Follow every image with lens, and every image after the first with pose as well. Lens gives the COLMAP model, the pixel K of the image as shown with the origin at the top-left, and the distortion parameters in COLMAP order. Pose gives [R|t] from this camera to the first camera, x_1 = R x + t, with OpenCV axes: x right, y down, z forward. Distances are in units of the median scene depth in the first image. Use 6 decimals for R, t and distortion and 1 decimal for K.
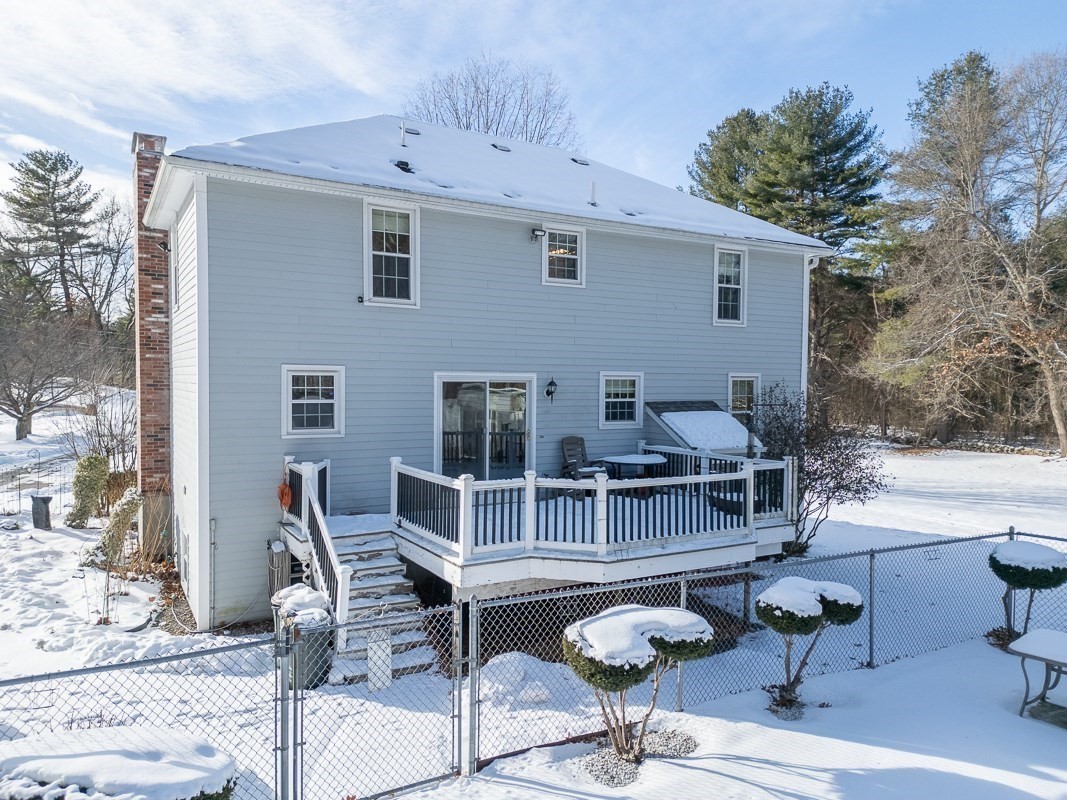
lens RADIAL K [[727.9, 0, 532.9], [0, 727.9, 407.7], [0, 0, 1]] dist [0.053015, -0.053317]
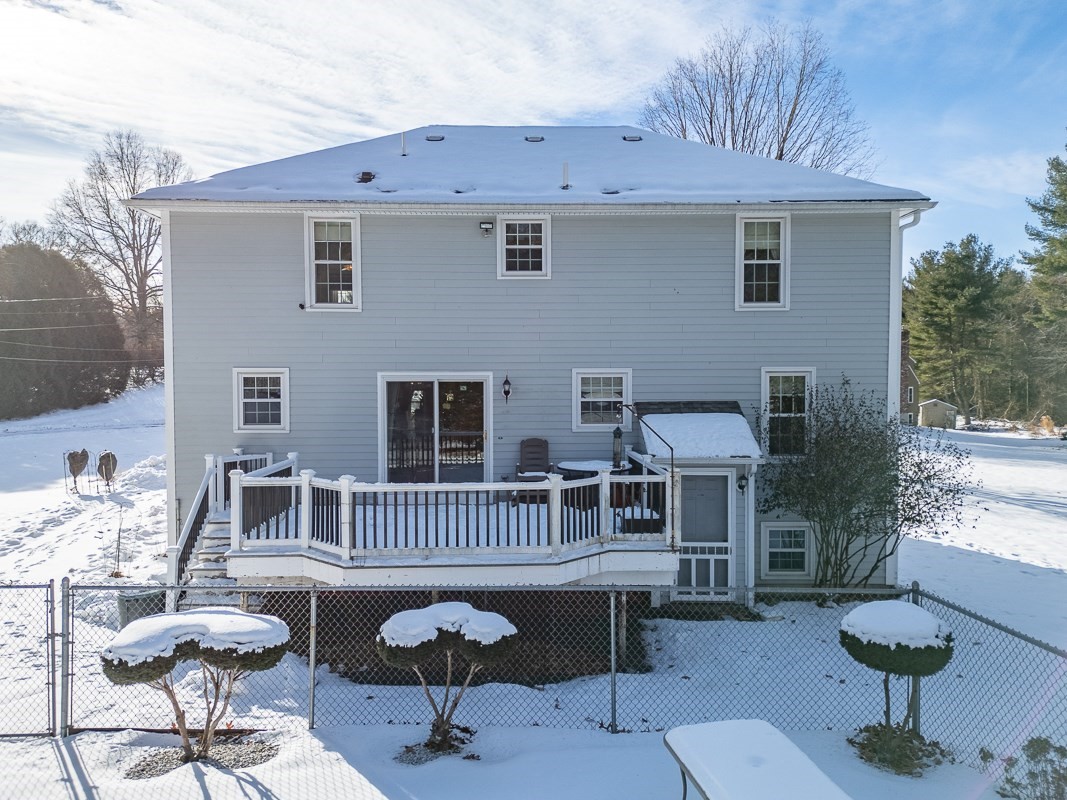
lens RADIAL K [[759.8, 0, 533.5], [0, 759.8, 400.0], [0, 0, 1]] dist [0.085155, -0.074865]
pose [[0.885076, 0.004721, -0.465422, 0.522539], [-0.006729, 0.999974, -0.002651, -0.007740], [0.465398, 0.005478, 0.885085, 0.136225]]
